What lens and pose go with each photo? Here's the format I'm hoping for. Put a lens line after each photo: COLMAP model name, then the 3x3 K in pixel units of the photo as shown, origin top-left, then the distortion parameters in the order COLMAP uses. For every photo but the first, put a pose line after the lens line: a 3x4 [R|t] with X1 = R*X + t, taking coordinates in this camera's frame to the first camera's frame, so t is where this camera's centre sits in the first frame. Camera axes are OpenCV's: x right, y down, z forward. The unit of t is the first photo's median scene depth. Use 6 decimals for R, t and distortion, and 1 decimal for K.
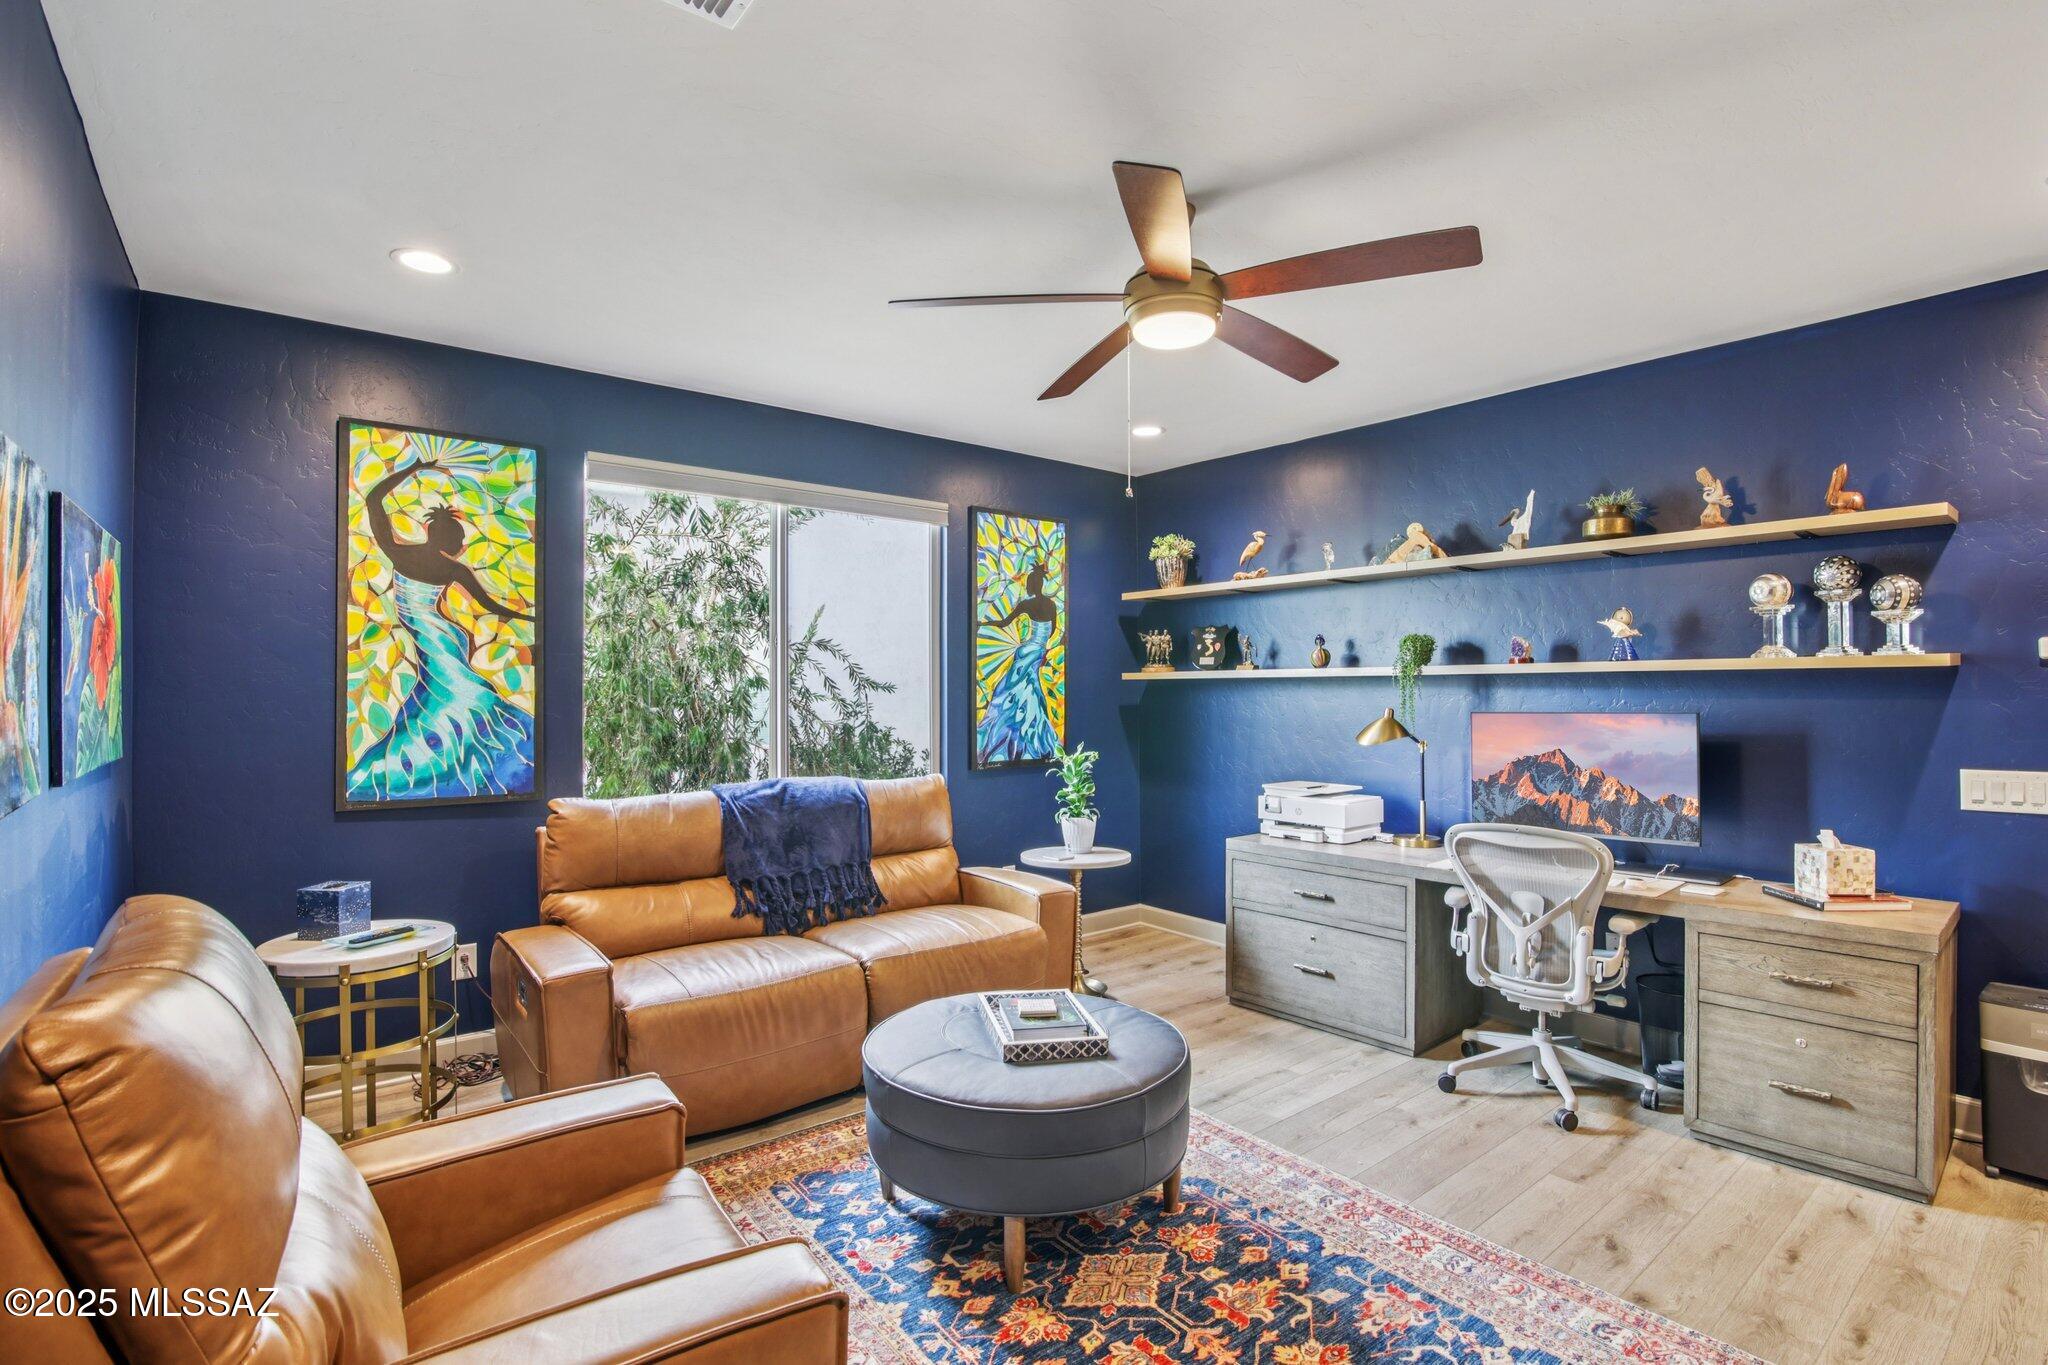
lens RADIAL K [[951.9, 0, 1021.2], [0, 951.9, 686.2], [0, 0, 1]] dist [-0.036711, -0.000092]
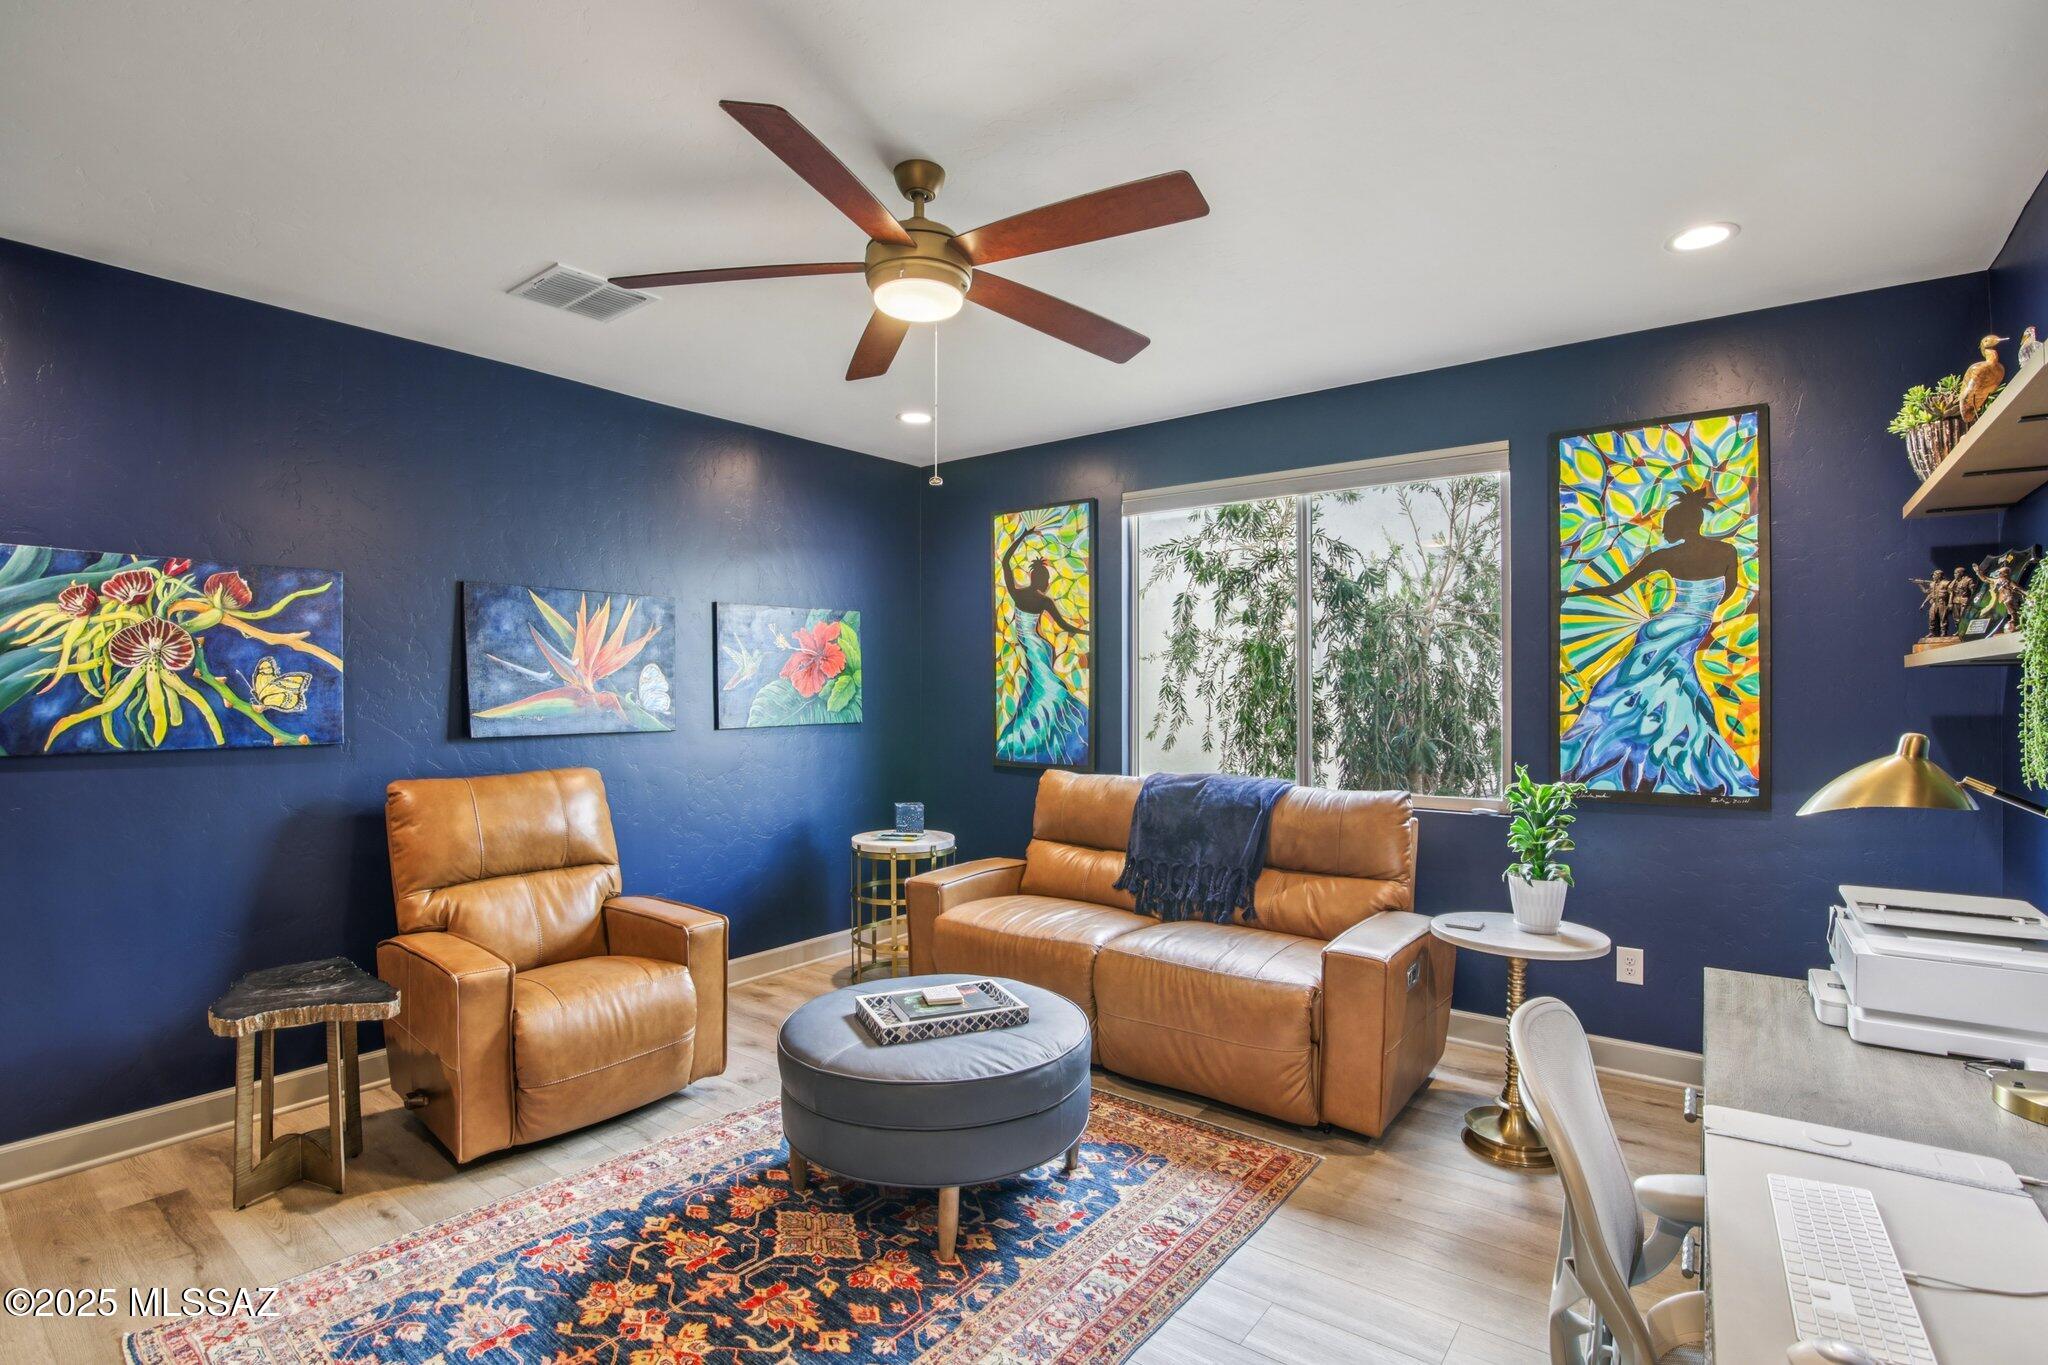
lens RADIAL K [[951.9, 0, 1021.9], [0, 951.9, 683.9], [0, 0, 1]] dist [-0.036711, -0.000092]
pose [[0.245383, -0.002432, -0.969423, 0.744197], [0.005006, 0.999987, -0.001242, 0.000476], [0.969413, -0.004549, 0.245392, 0.594224]]
